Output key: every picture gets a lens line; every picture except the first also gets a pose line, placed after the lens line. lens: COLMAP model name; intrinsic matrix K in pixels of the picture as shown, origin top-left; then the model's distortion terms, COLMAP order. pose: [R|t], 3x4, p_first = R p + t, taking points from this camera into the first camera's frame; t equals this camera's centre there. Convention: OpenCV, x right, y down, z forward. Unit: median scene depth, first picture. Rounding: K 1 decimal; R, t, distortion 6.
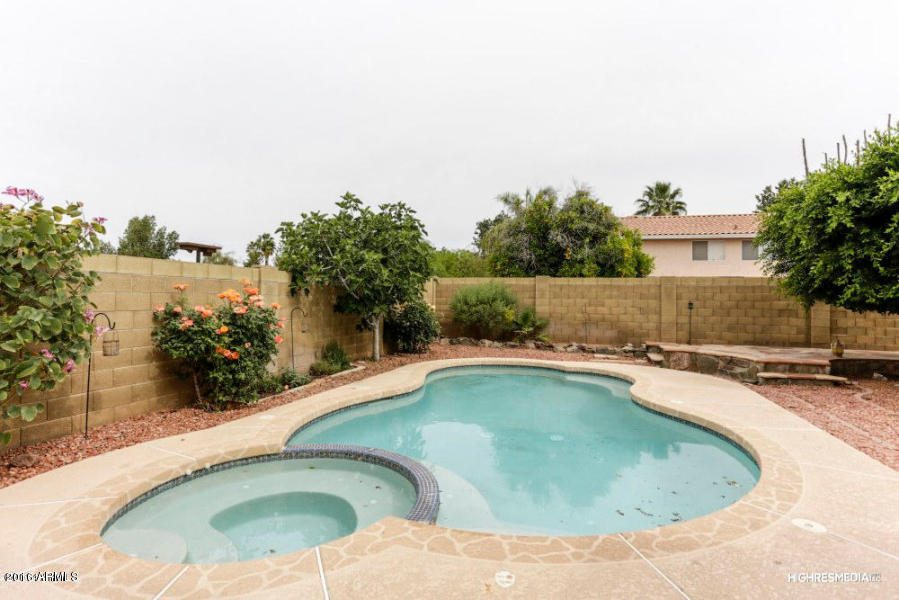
lens RADIAL K [[448.5, 0, 452.8], [0, 448.5, 289.4], [0, 0, 1]] dist [-0.042620, 0.026357]
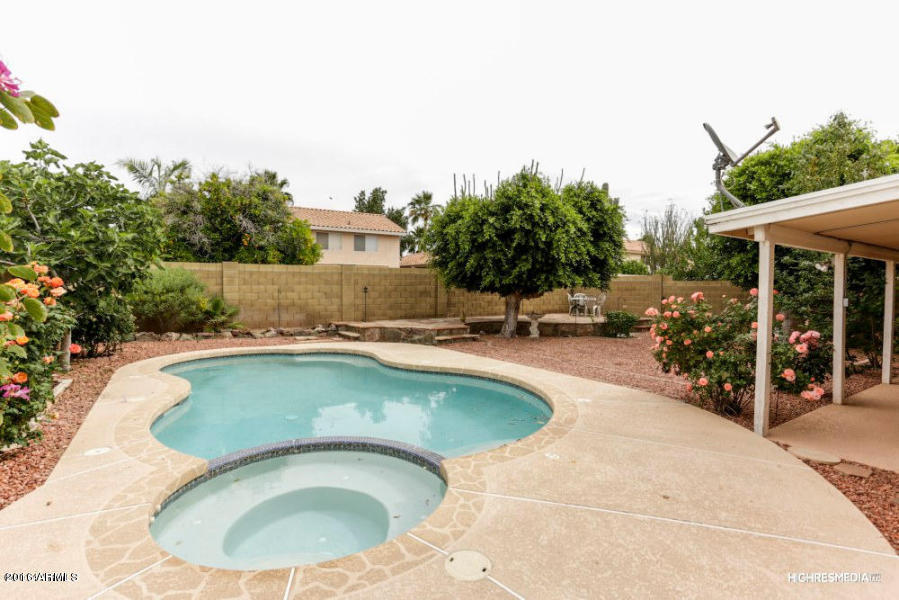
lens RADIAL K [[436.8, 0, 451.2], [0, 436.8, 300.1], [0, 0, 1]] dist [-0.034106, 0.023595]
pose [[0.662782, -0.035052, 0.747992, -0.204215], [-0.010232, 0.998387, 0.055852, -0.004742], [-0.748743, -0.044671, 0.661354, 0.032139]]
